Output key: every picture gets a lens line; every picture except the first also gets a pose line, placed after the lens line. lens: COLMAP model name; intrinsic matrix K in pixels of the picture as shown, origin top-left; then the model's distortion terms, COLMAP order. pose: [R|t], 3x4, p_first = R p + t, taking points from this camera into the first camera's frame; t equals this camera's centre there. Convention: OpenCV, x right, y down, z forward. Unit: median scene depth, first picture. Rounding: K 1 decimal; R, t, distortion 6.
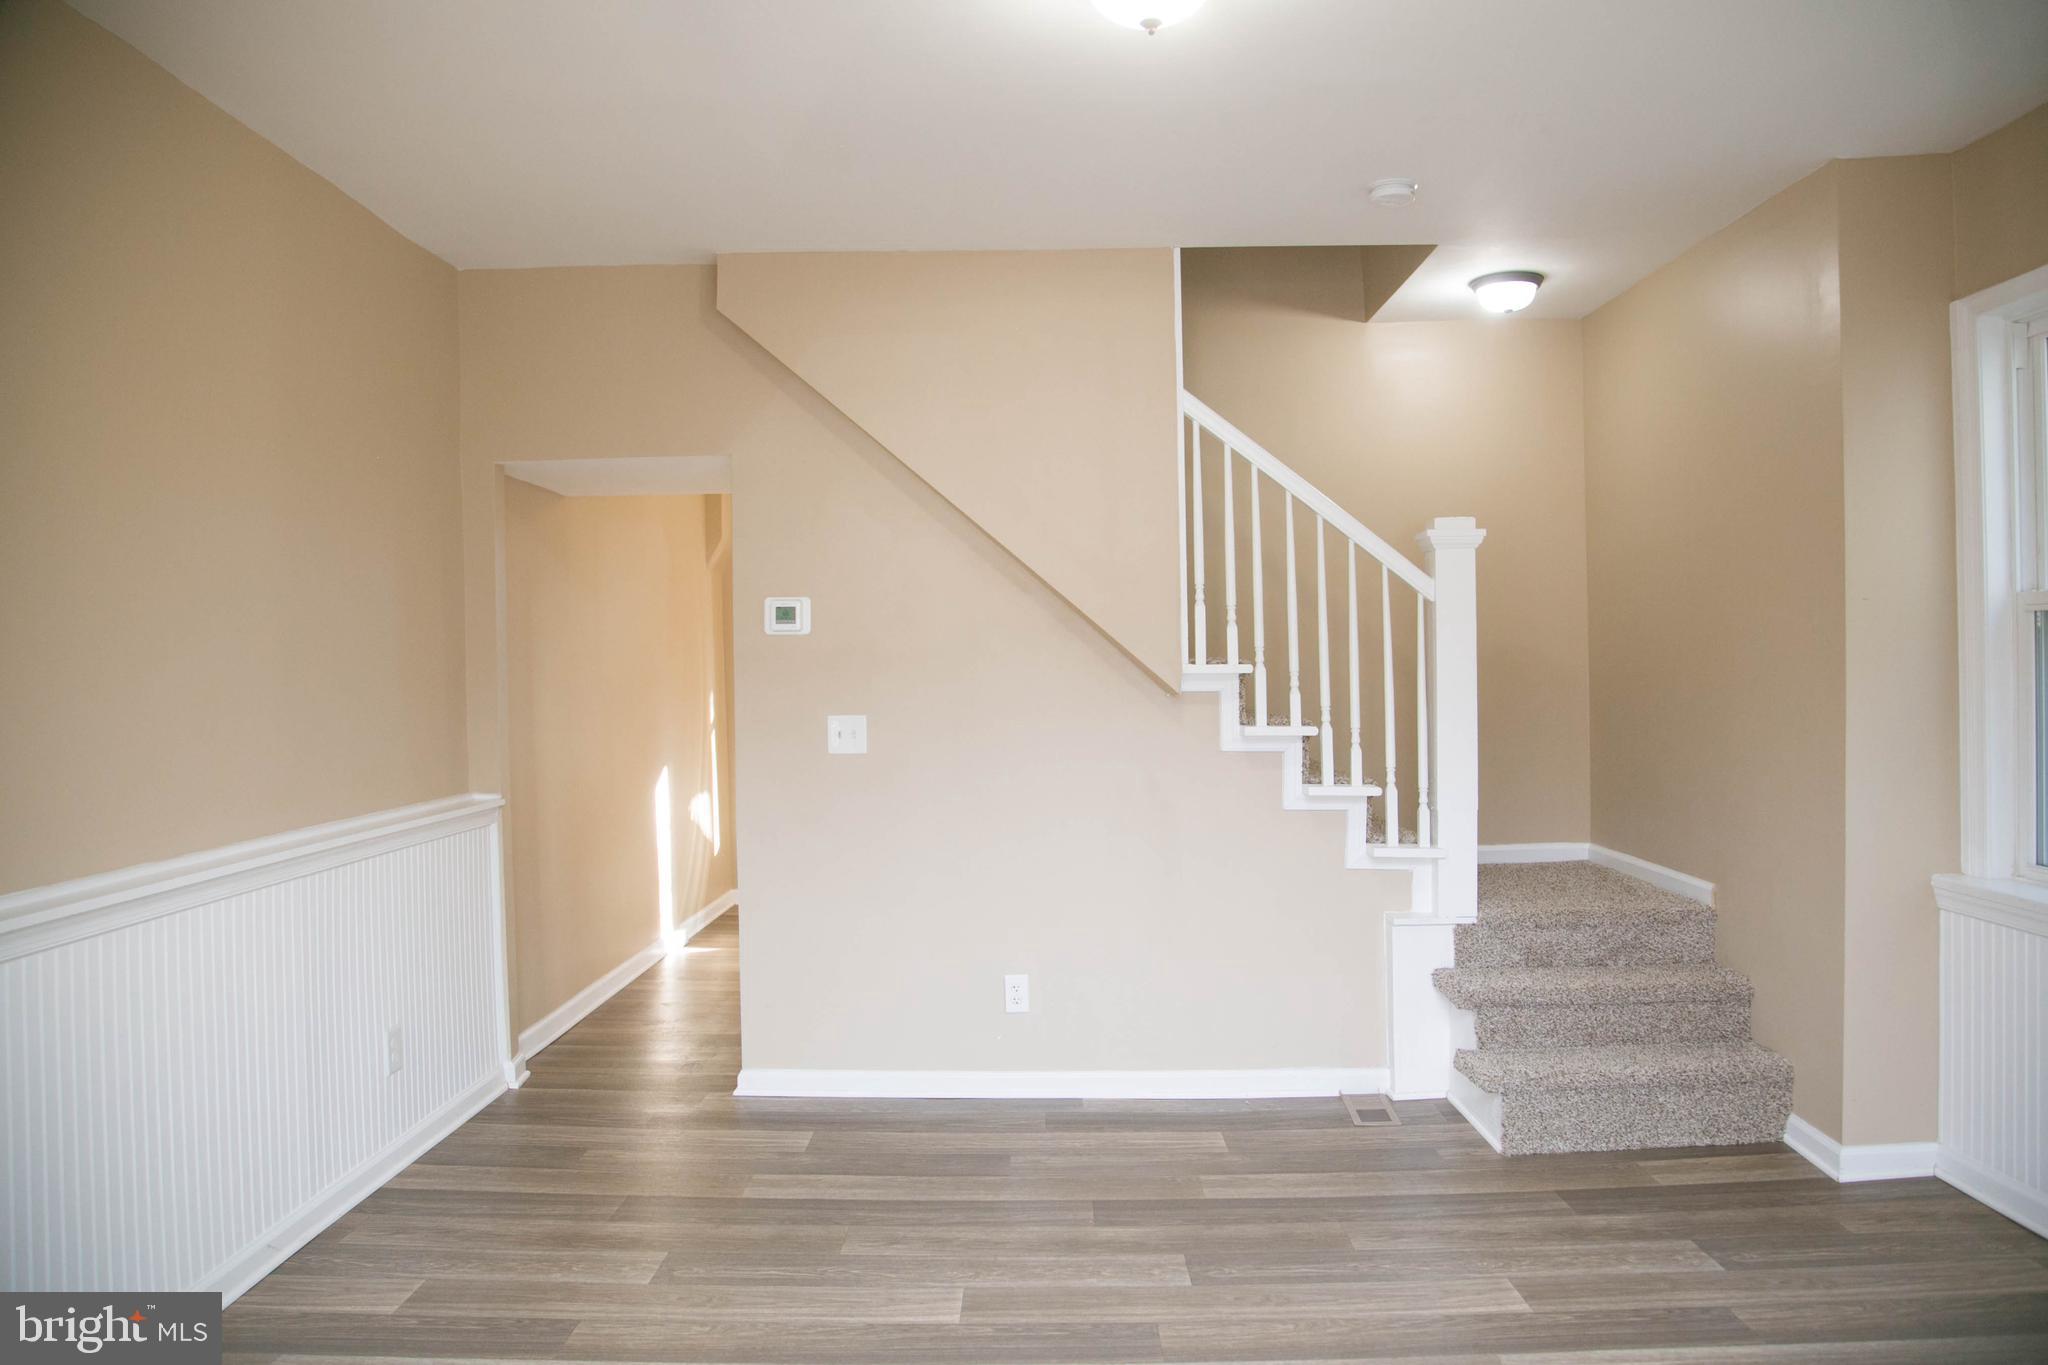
lens RADIAL K [[1399.6, 0, 1052.0], [0, 1399.6, 674.9], [0, 0, 1]] dist [-0.109654, 0.069168]
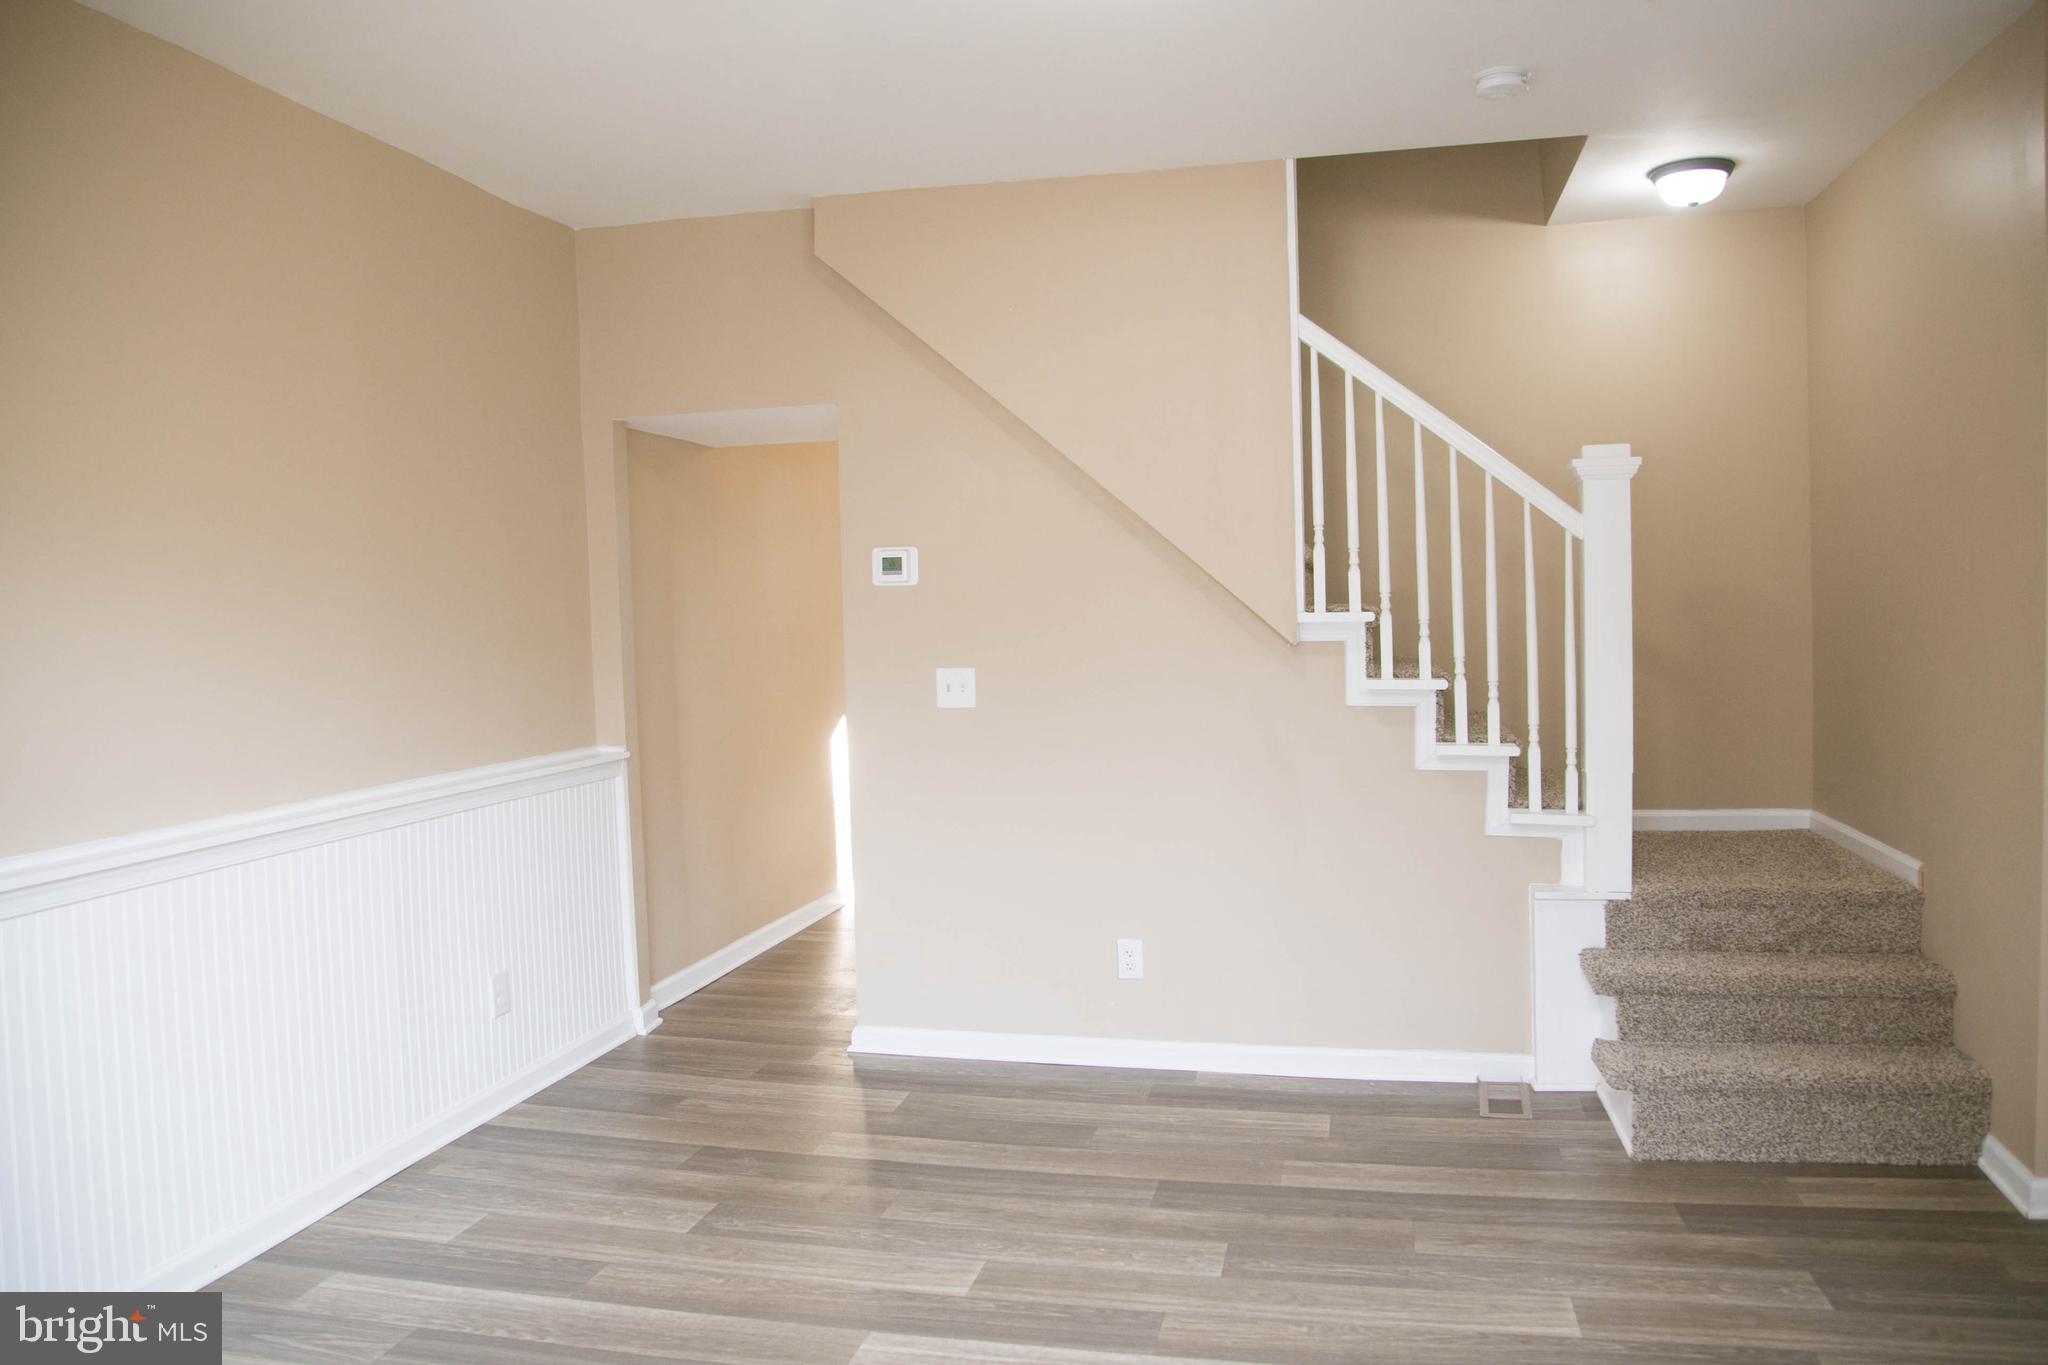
lens RADIAL K [[1471.0, 0, 1026.4], [0, 1471.0, 671.7], [0, 0, 1]] dist [-0.101836, 0.055265]
pose [[0.978342, -0.001973, -0.206986, 0.117261], [0.009906, 0.999255, 0.037298, -0.006381], [0.206758, -0.038540, 0.977633, 0.010445]]
